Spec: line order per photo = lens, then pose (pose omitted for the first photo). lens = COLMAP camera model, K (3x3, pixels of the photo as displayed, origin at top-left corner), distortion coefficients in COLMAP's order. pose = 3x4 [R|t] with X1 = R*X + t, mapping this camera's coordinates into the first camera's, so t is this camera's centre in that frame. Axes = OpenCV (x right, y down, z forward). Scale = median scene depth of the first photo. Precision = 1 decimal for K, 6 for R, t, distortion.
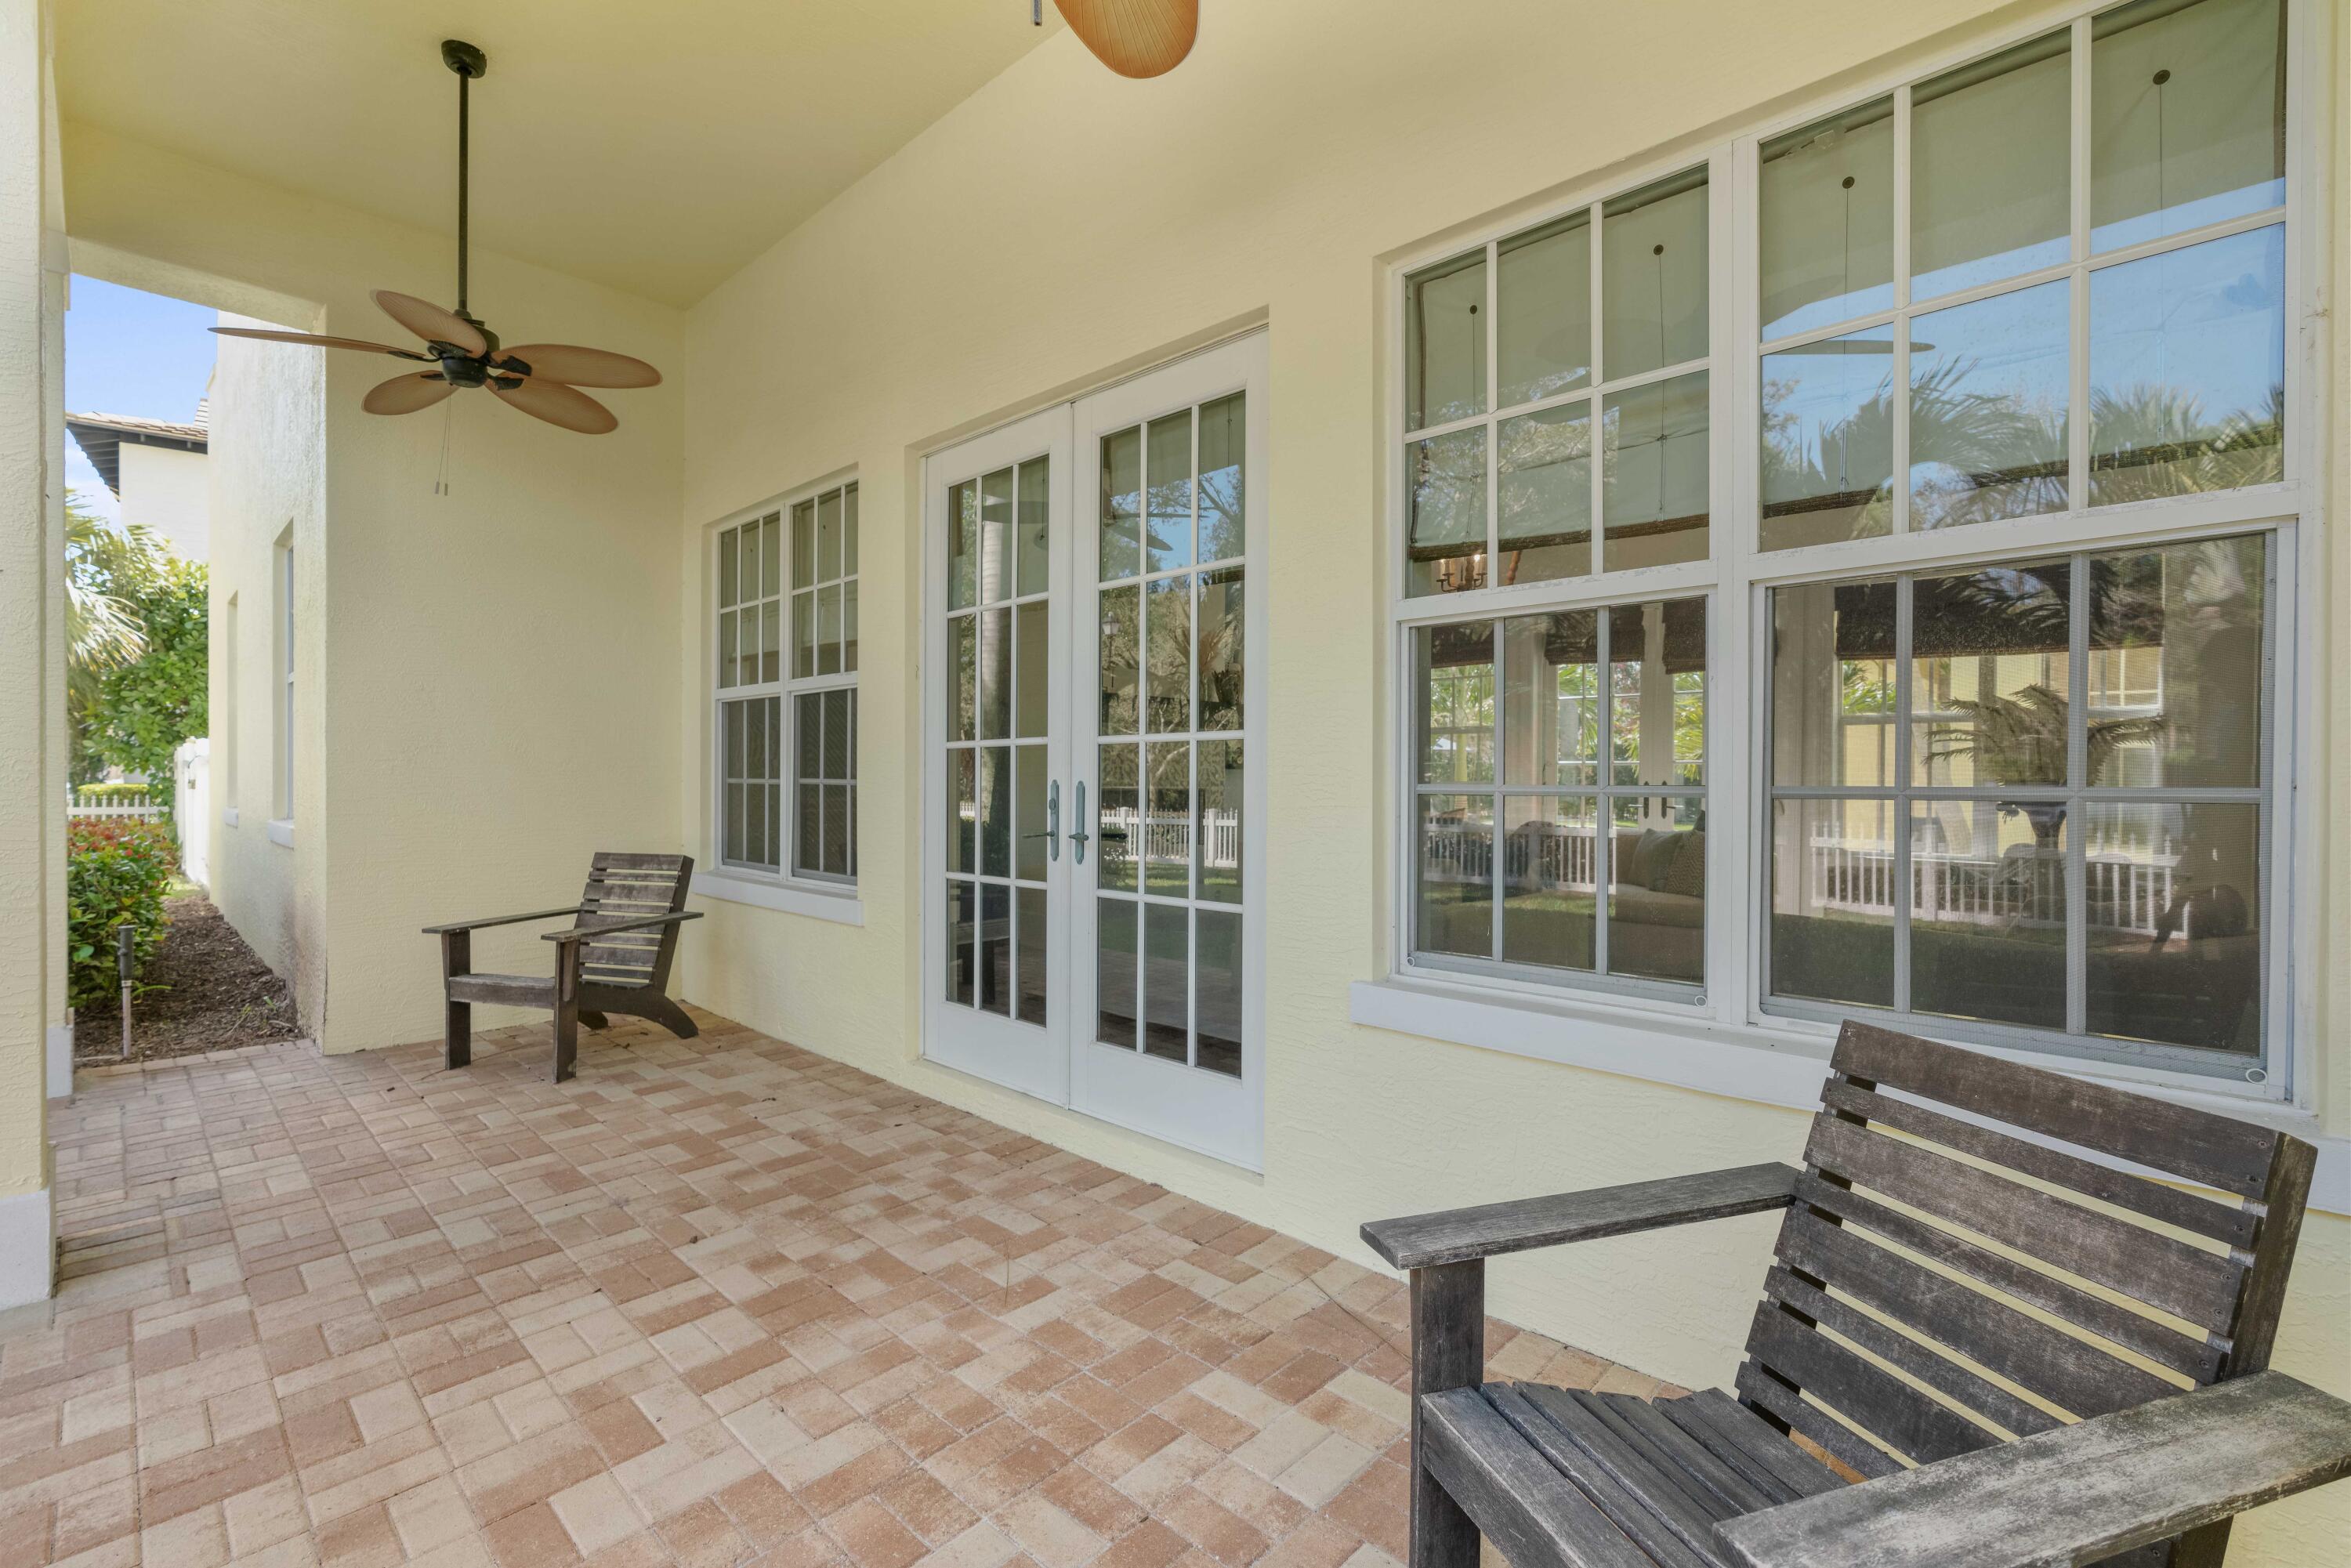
lens RADIAL K [[1044.5, 0, 1178.5], [0, 1044.5, 781.5], [0, 0, 1]] dist [-0.011197, 0.005441]
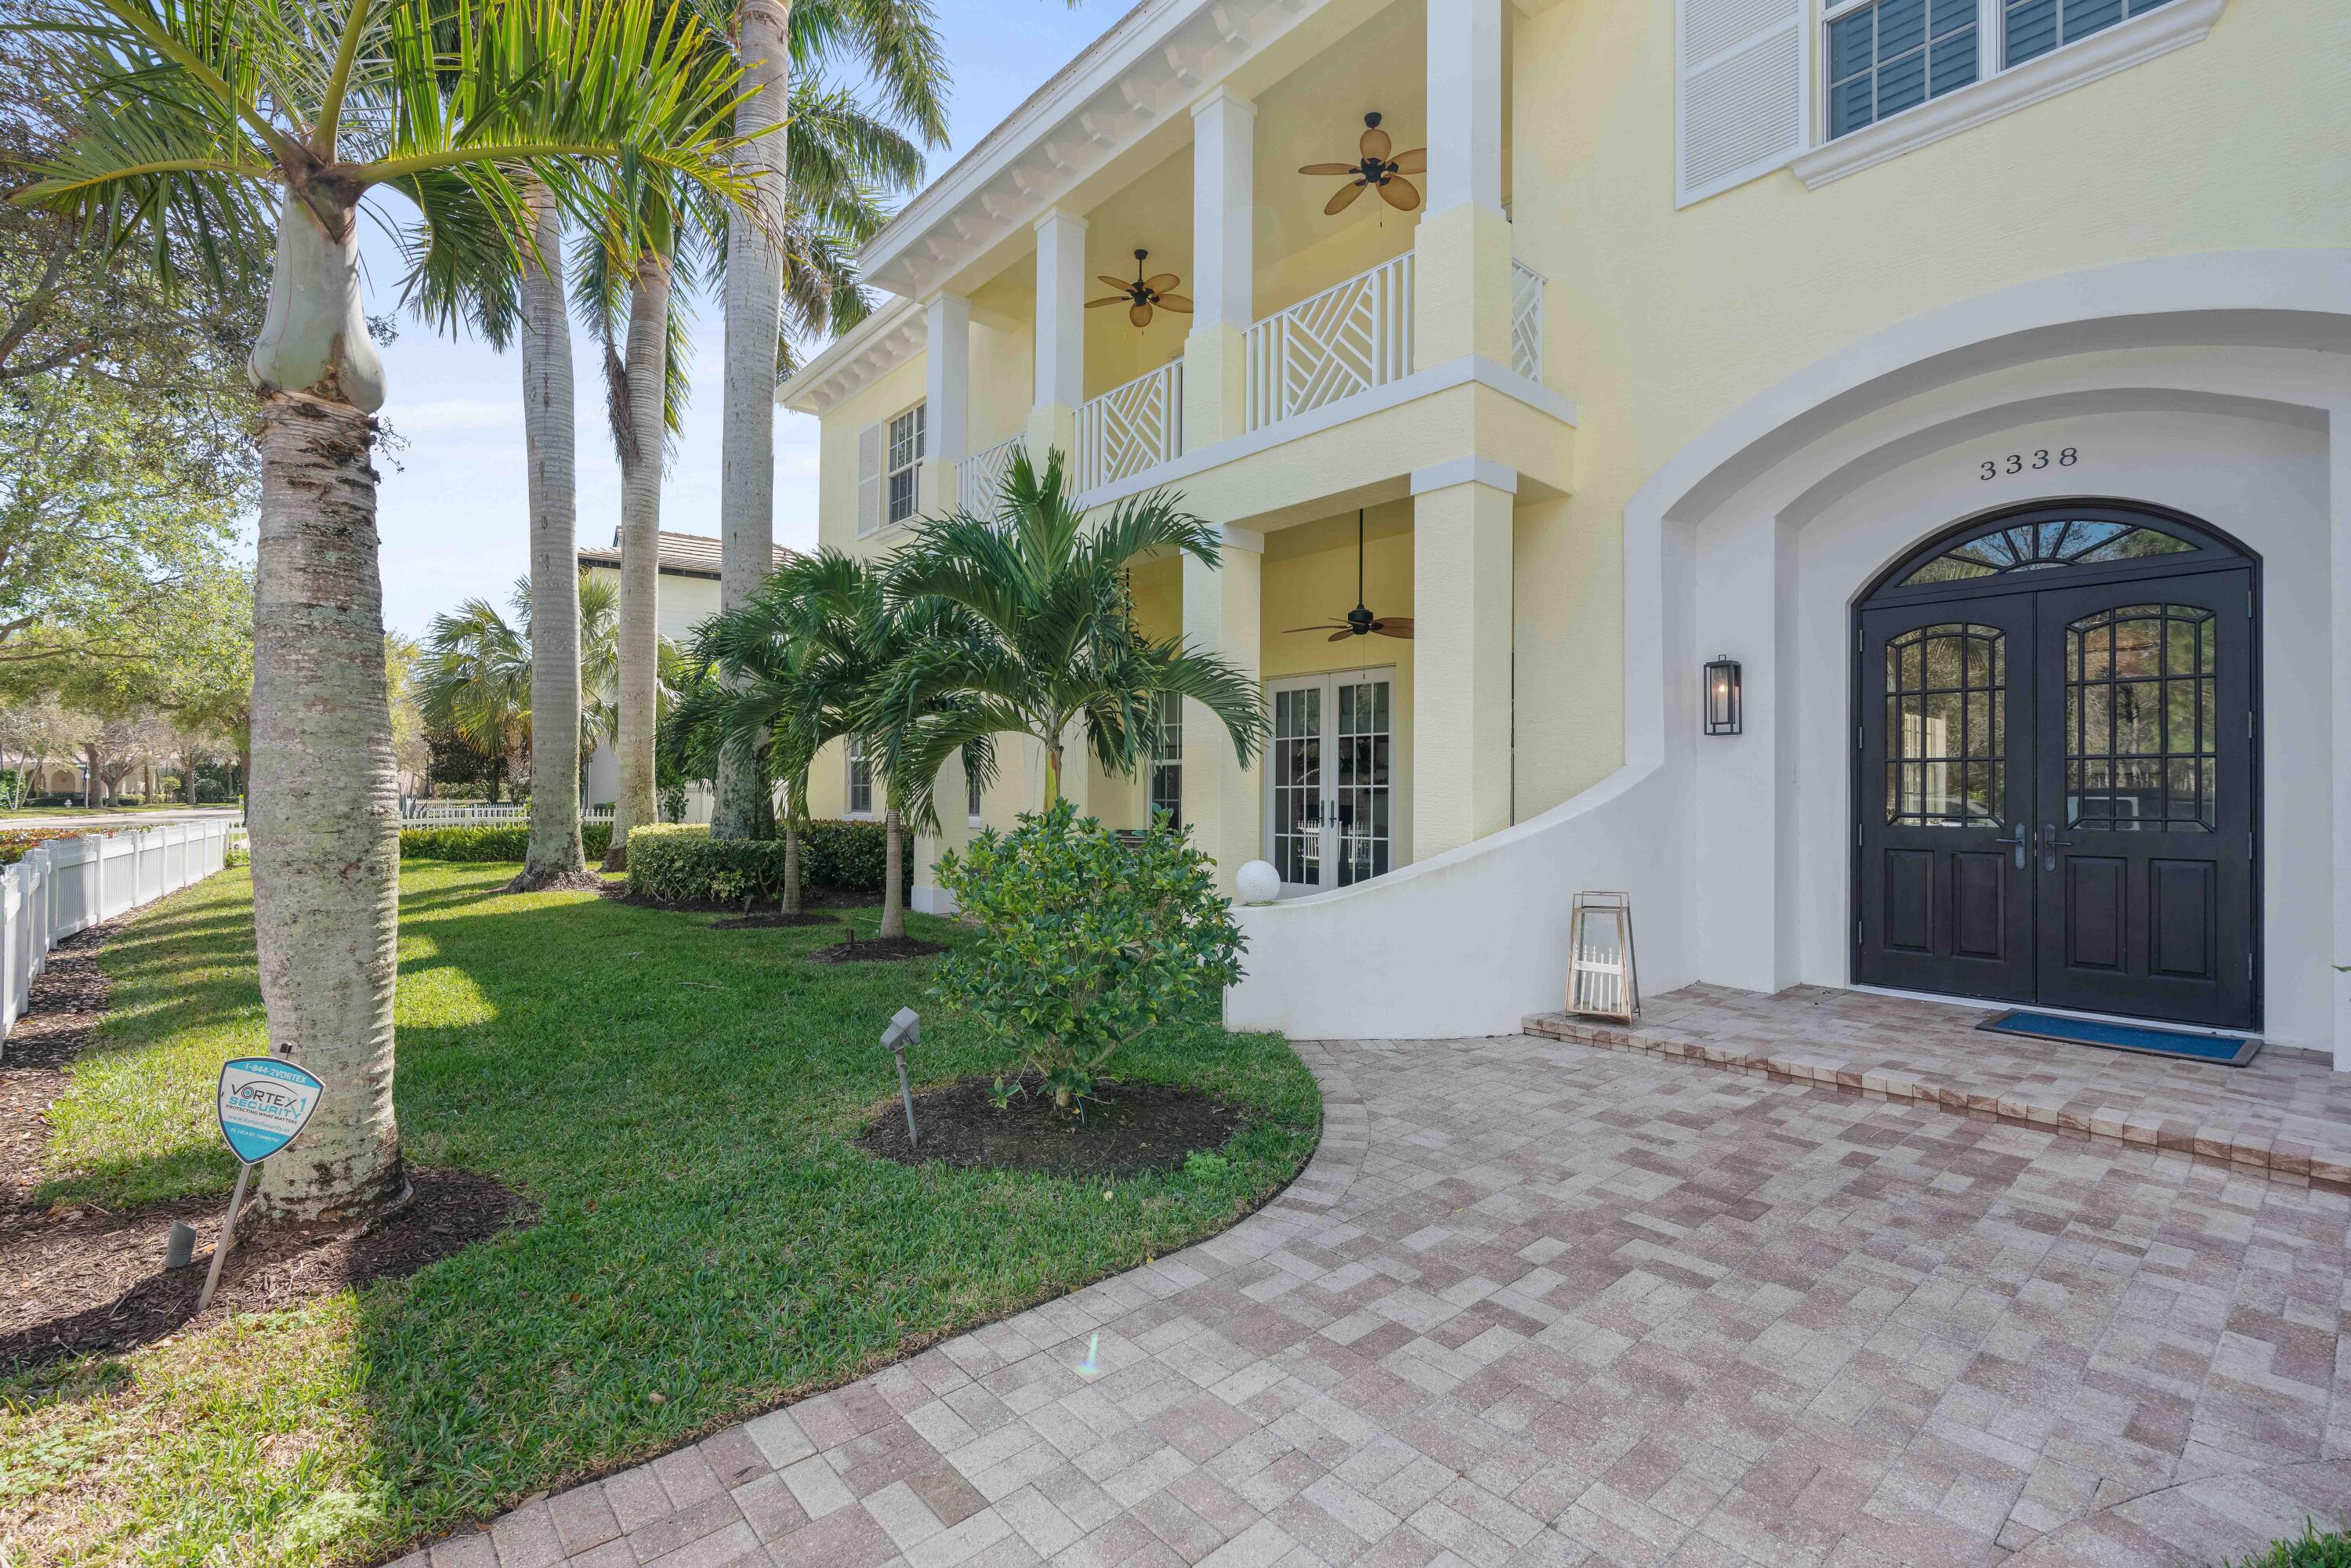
lens RADIAL K [[1044.5, 0, 1180.8], [0, 1044.5, 783.0], [0, 0, 1]] dist [-0.011197, 0.005441]
pose [[0.996222, 0.004568, -0.086728, -0.271262], [-0.005343, 0.999948, -0.008706, -0.022269], [0.086684, 0.009137, 0.996194, -2.082145]]
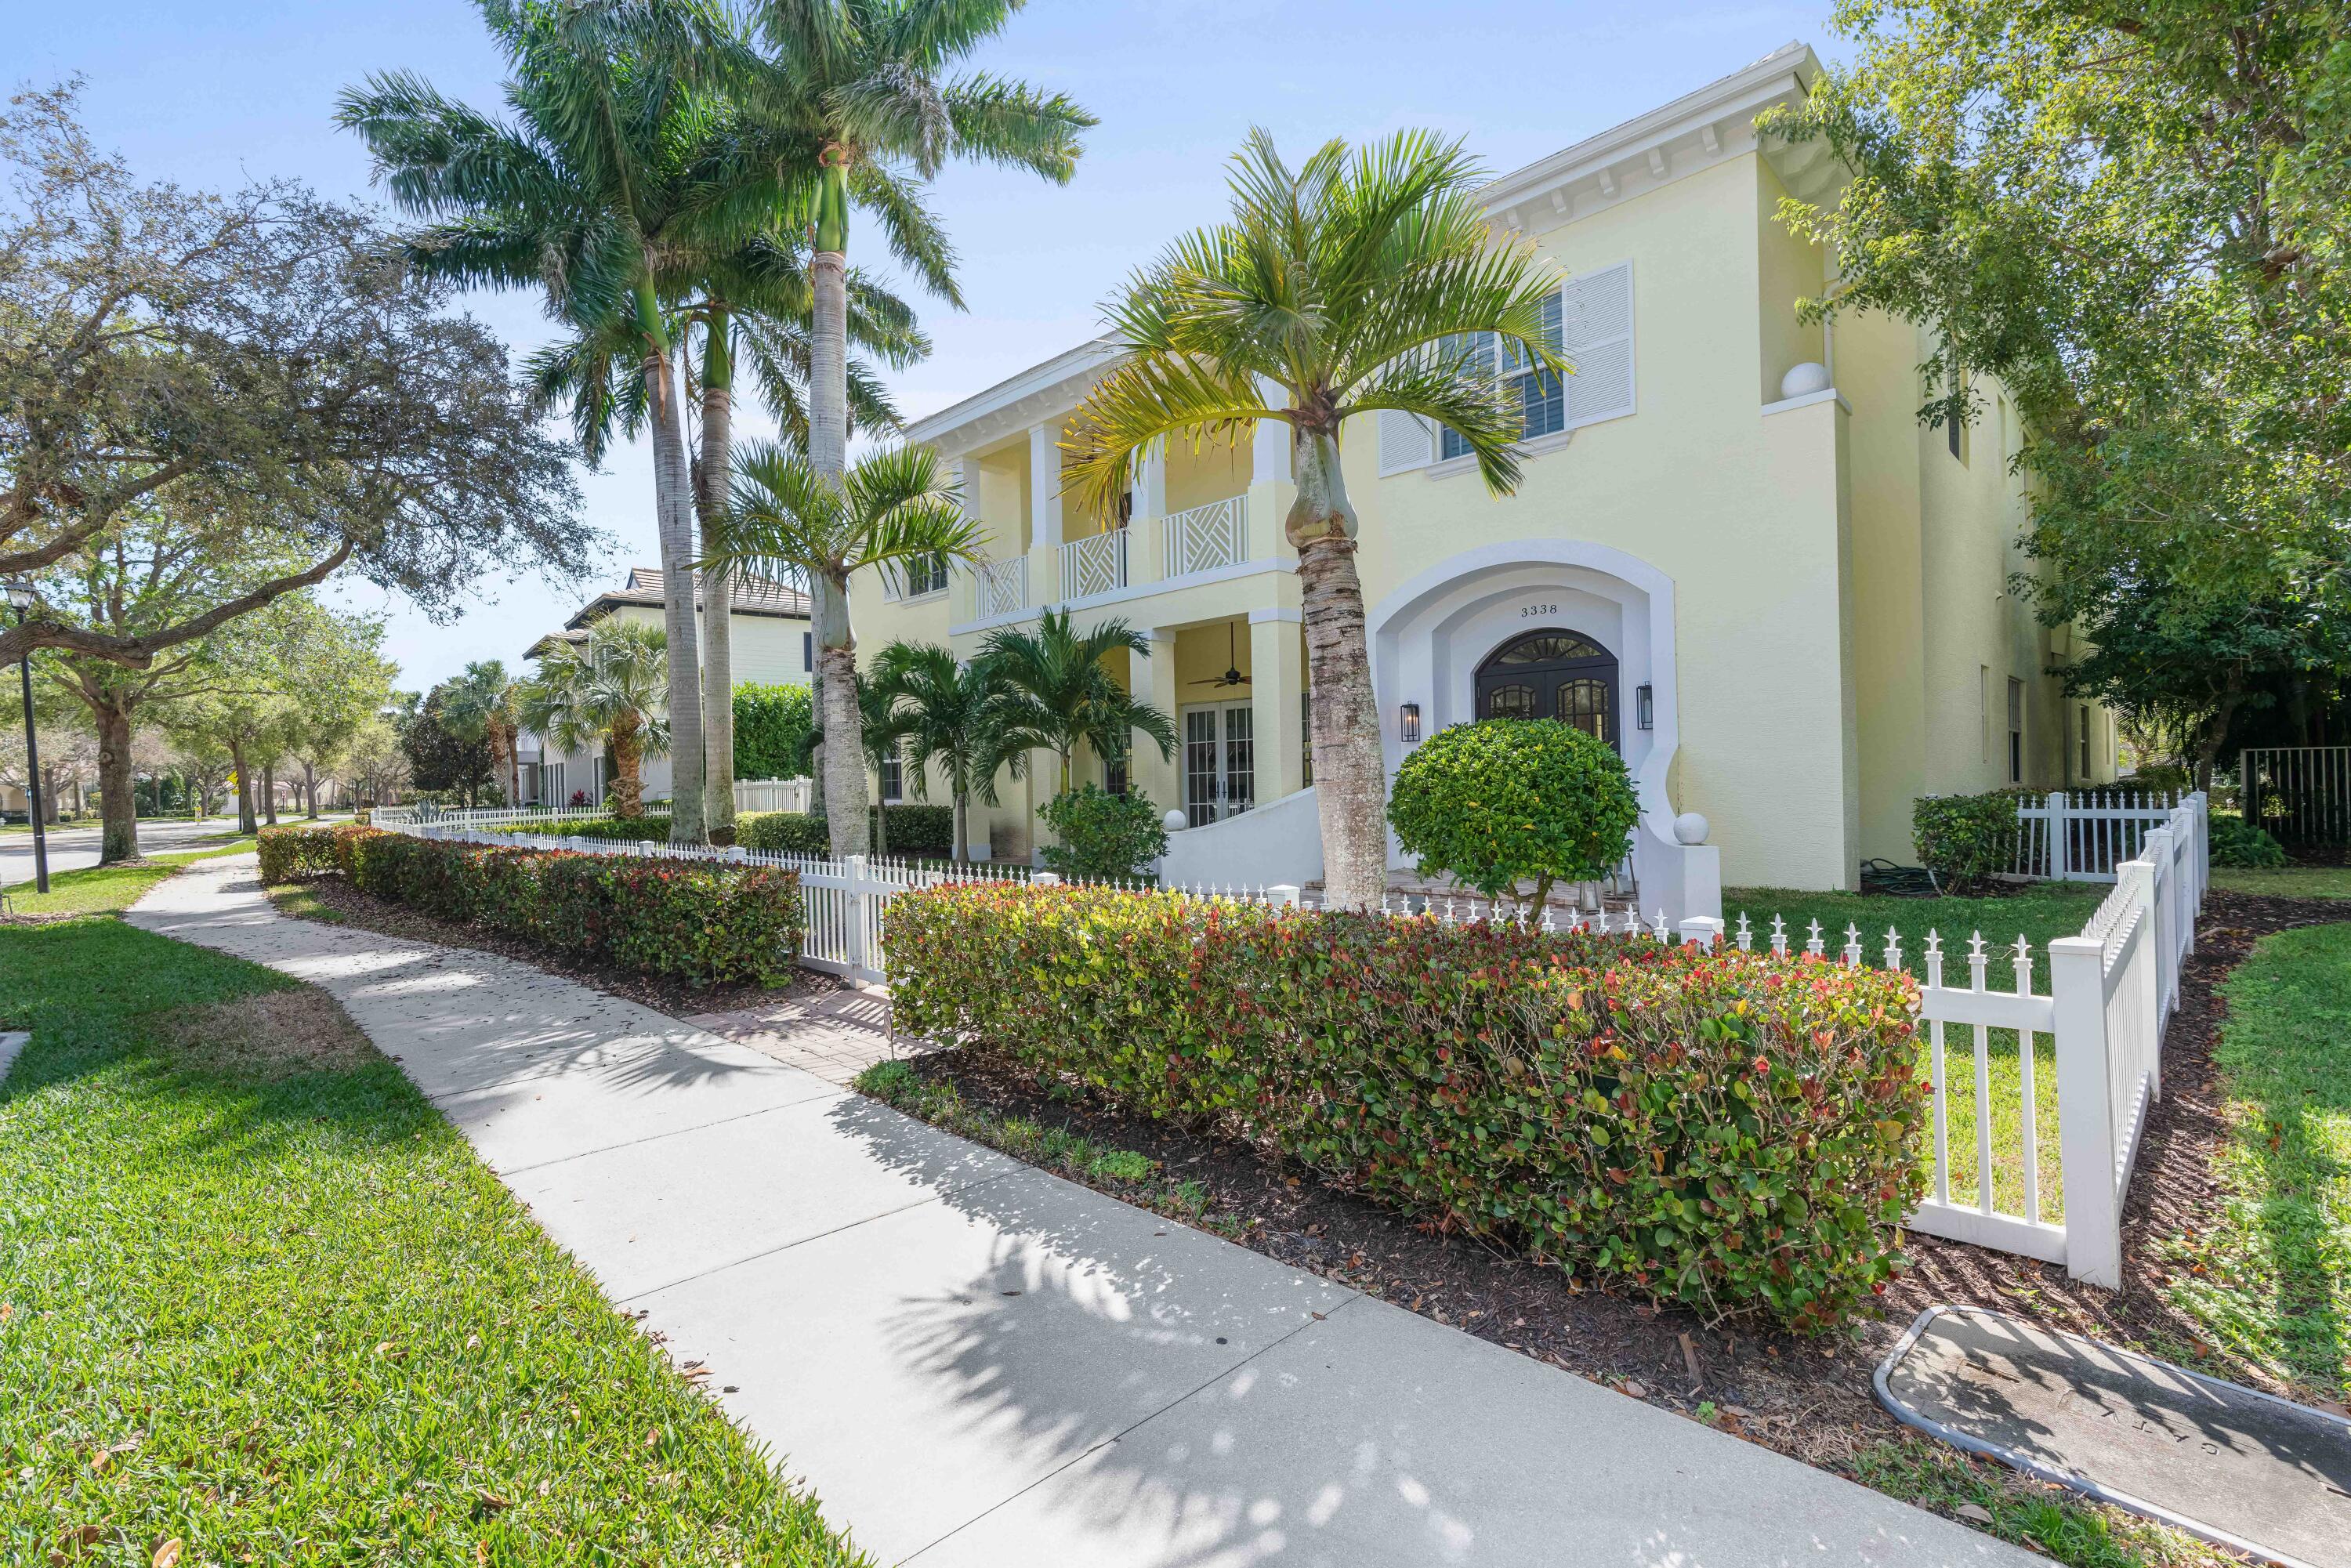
lens RADIAL K [[1044.5, 0, 1164.6], [0, 1044.5, 782.1], [0, 0, 1]] dist [-0.011197, 0.005441]
pose [[0.999341, -0.021706, -0.029098, -0.230159], [0.021791, 0.999759, 0.002588, -0.018341], [0.029035, -0.003221, 0.999573, -3.616080]]
